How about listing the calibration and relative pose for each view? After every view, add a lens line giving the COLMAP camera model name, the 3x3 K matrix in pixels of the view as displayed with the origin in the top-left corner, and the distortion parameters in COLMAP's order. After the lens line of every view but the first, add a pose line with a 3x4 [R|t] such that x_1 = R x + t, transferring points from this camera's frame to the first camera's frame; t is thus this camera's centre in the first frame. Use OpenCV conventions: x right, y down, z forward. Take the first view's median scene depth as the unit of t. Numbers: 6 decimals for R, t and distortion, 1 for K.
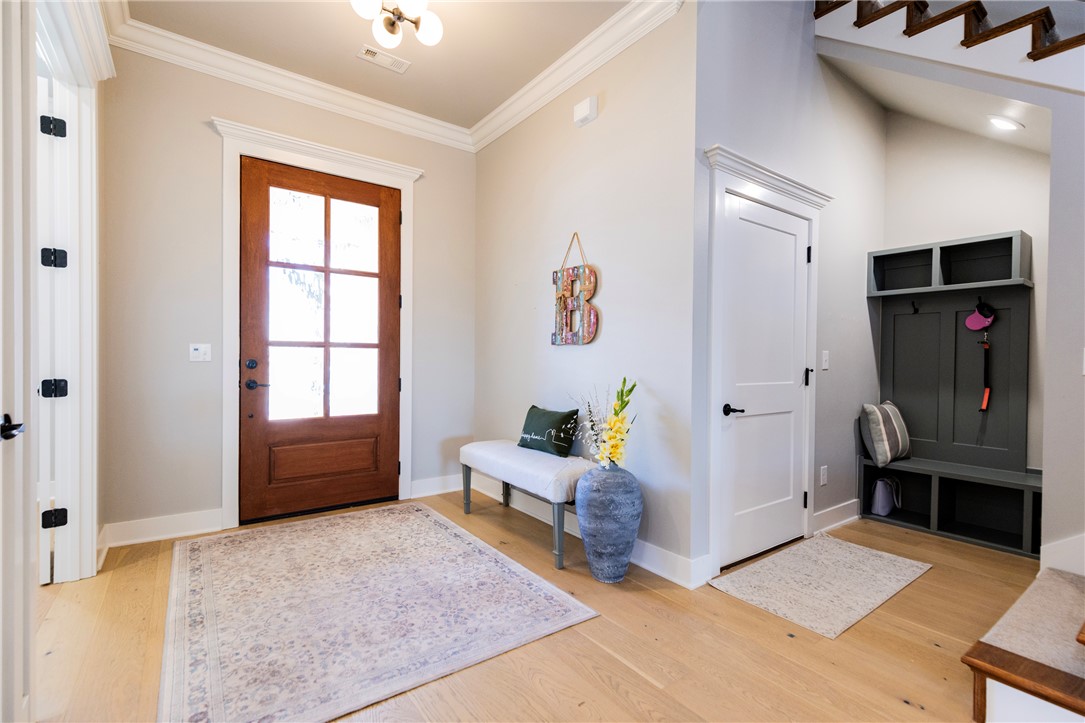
lens RADIAL K [[492.0, 0, 546.6], [0, 492.0, 364.4], [0, 0, 1]] dist [0.013449, -0.003023]
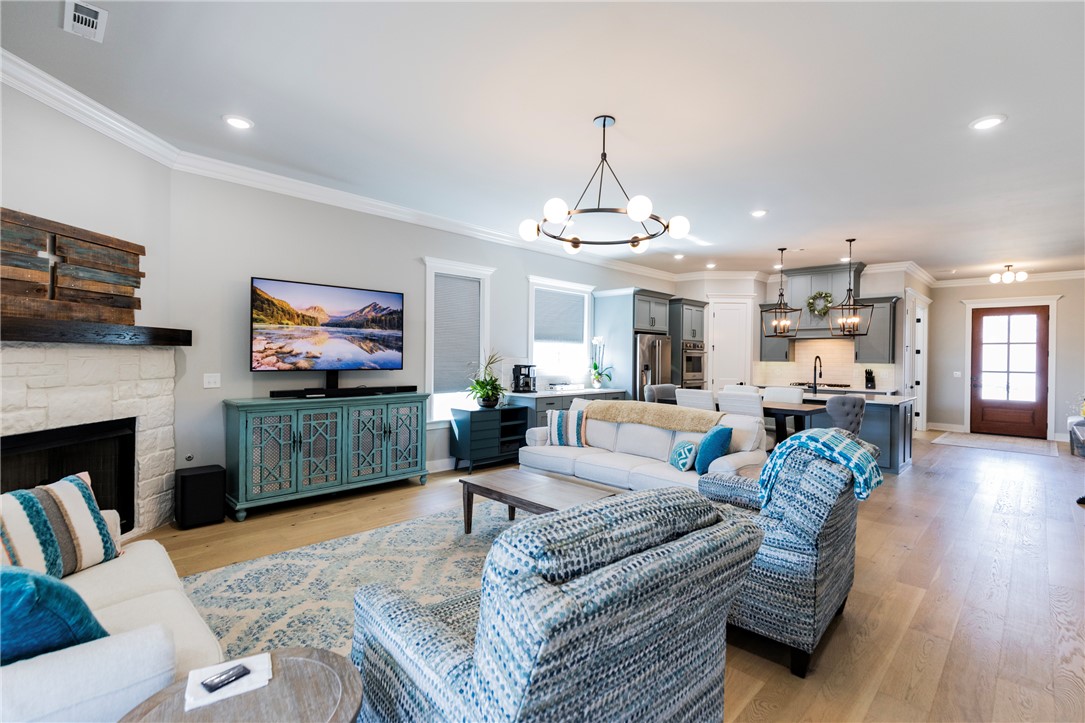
lens RADIAL K [[492.0, 0, 562.4], [0, 492.0, 358.6], [0, 0, 1]] dist [0.013449, -0.003023]
pose [[0.174623, -0.006632, -0.984613, 1.845011], [-0.019457, 0.999759, -0.010185, -0.041959], [0.984443, 0.020936, 0.174452, -1.899180]]
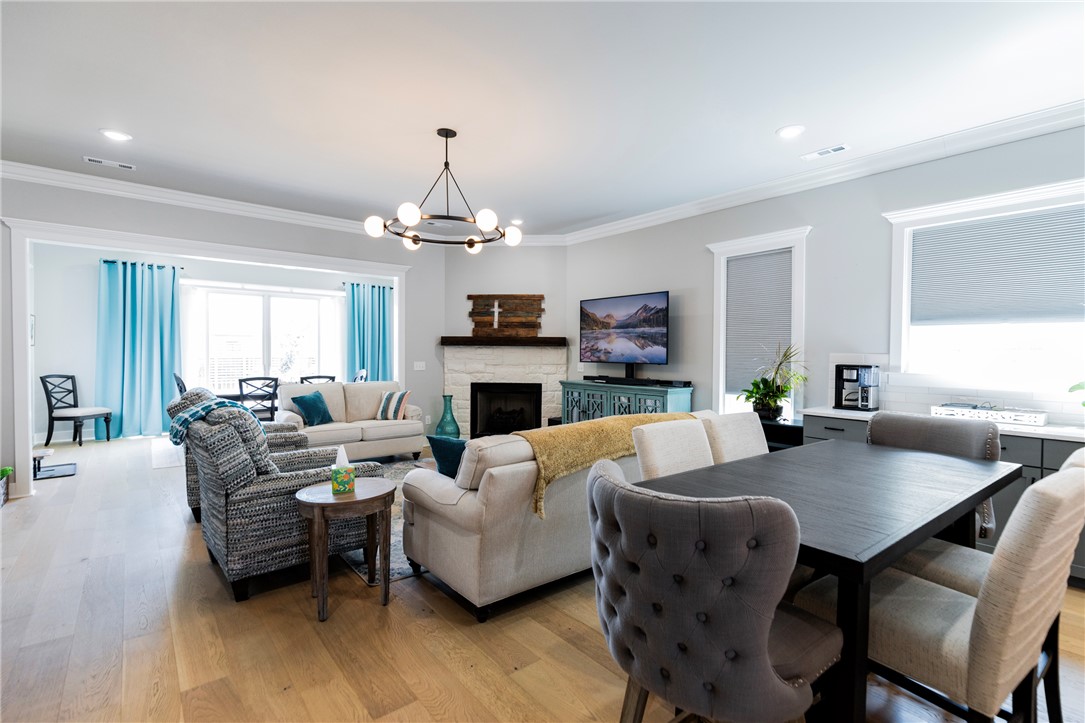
lens RADIAL K [[492.0, 0, 545.8], [0, 492.0, 360.8], [0, 0, 1]] dist [0.013449, -0.003023]
pose [[-0.997709, -0.018697, -0.065016, 0.720002], [-0.020497, 0.999422, 0.027118, -0.061153], [0.064472, 0.028389, -0.997516, -0.520989]]
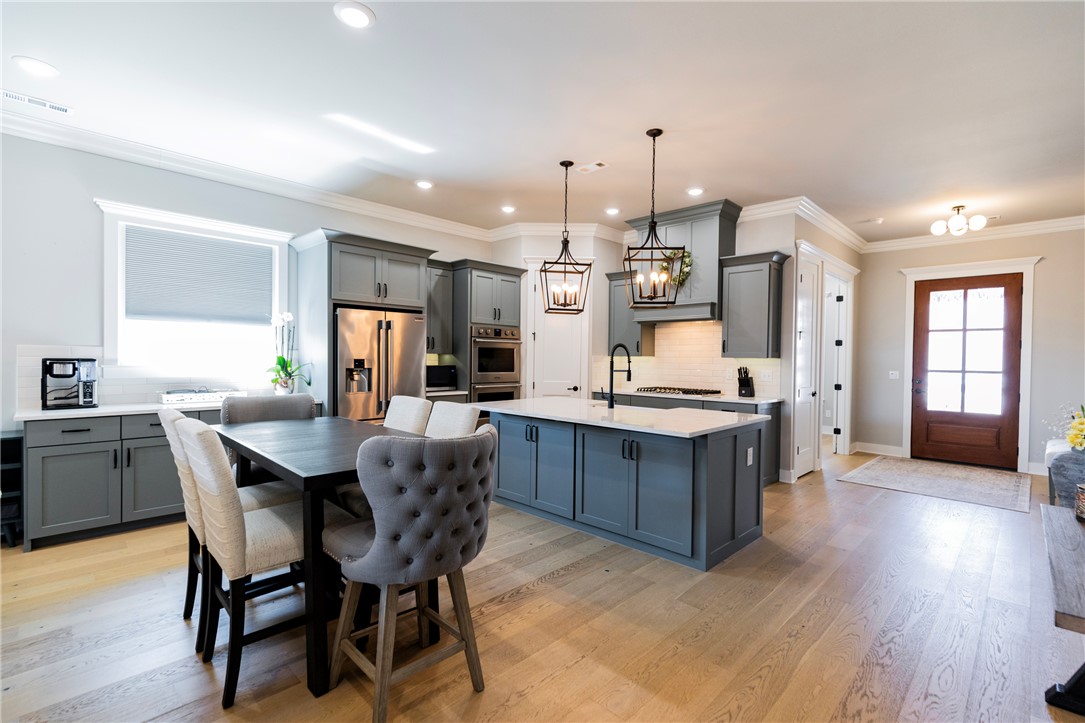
lens RADIAL K [[492.0, 0, 557.3], [0, 492.0, 363.5], [0, 0, 1]] dist [0.013449, -0.003023]
pose [[0.174736, 0.004550, -0.984605, 1.148531], [-0.020366, 0.999792, 0.001006, -0.044826], [0.984405, 0.019876, 0.174792, -0.825215]]
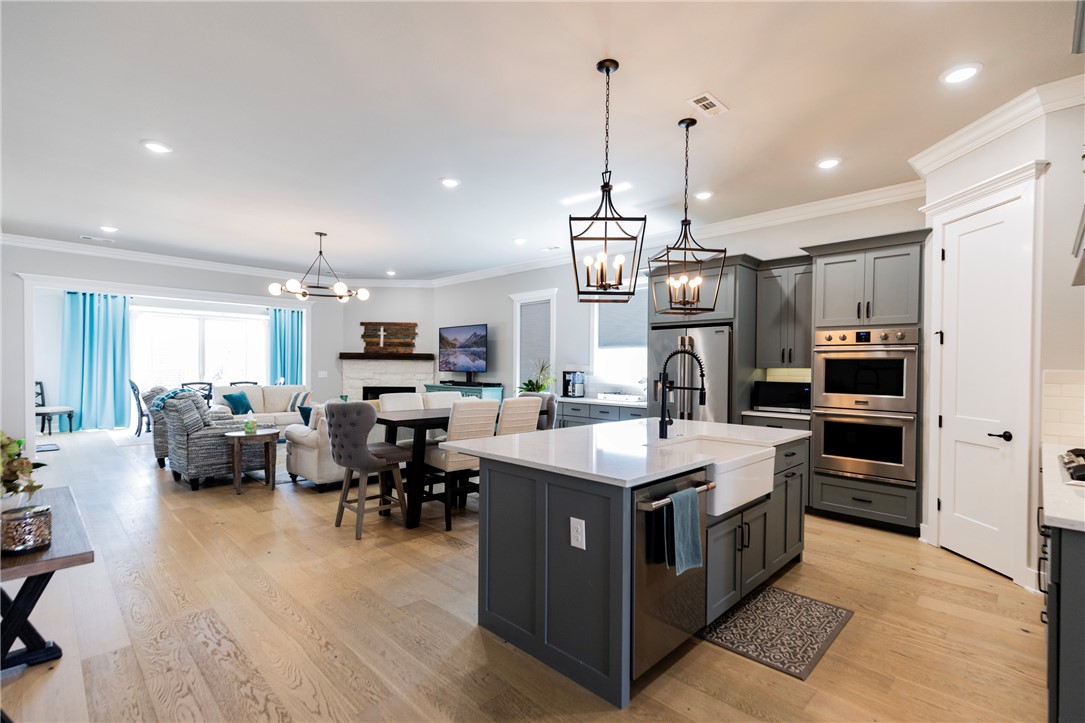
lens RADIAL K [[492.0, 0, 542.5], [0, 492.0, 370.5], [0, 0, 1]] dist [0.013449, -0.003023]
pose [[-0.986381, -0.020560, -0.163186, 0.336308], [-0.023504, 0.999594, 0.016133, -0.068331], [0.162788, 0.019749, -0.986463, 0.365666]]
